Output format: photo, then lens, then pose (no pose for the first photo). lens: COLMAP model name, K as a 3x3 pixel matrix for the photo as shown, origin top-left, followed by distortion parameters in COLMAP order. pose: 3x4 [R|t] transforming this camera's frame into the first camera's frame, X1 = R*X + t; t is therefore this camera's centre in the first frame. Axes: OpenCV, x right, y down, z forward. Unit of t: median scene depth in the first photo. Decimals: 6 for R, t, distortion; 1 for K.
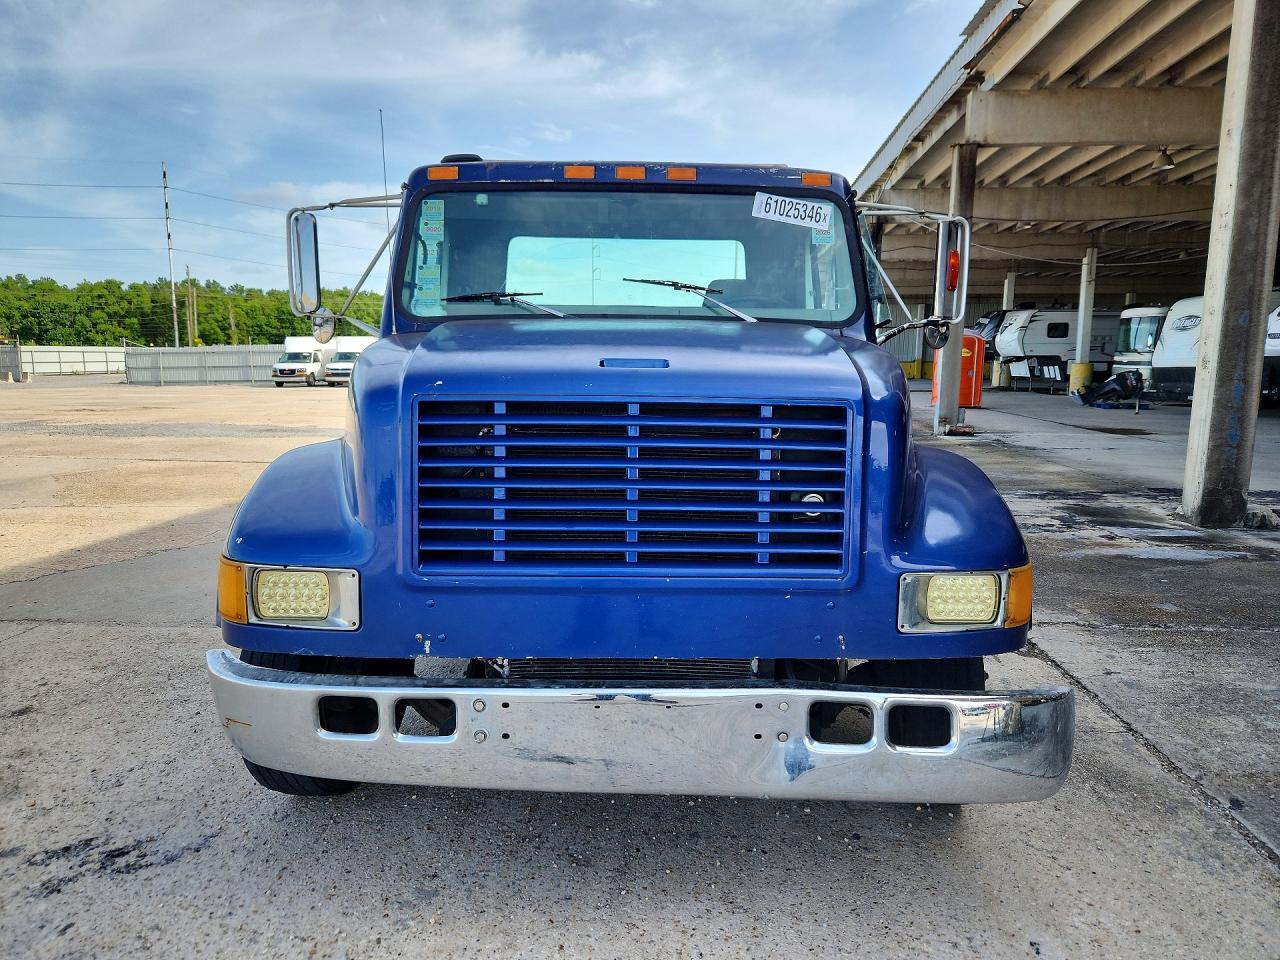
lens RADIAL K [[863.9, 0, 637.9], [0, 863.9, 496.6], [0, 0, 1]] dist [0.063171, -0.052279]
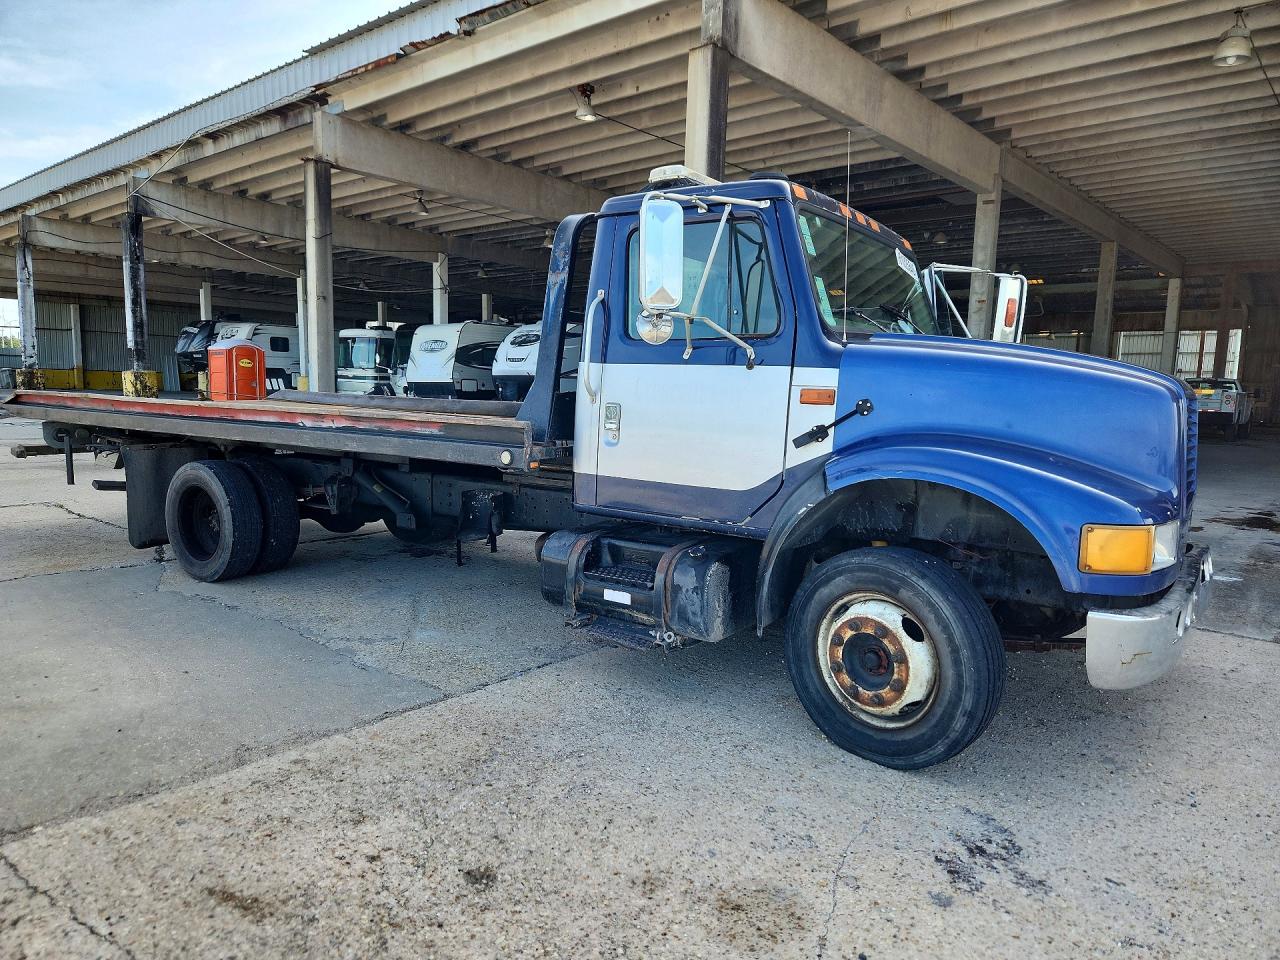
lens RADIAL K [[863.9, 0, 637.9], [0, 863.9, 496.6], [0, 0, 1]] dist [0.063171, -0.052279]
pose [[0.586800, -0.093912, 0.804268, -0.276525], [0.105457, 0.993656, 0.039085, -0.013196], [-0.802836, 0.061881, 0.592981, 0.120915]]
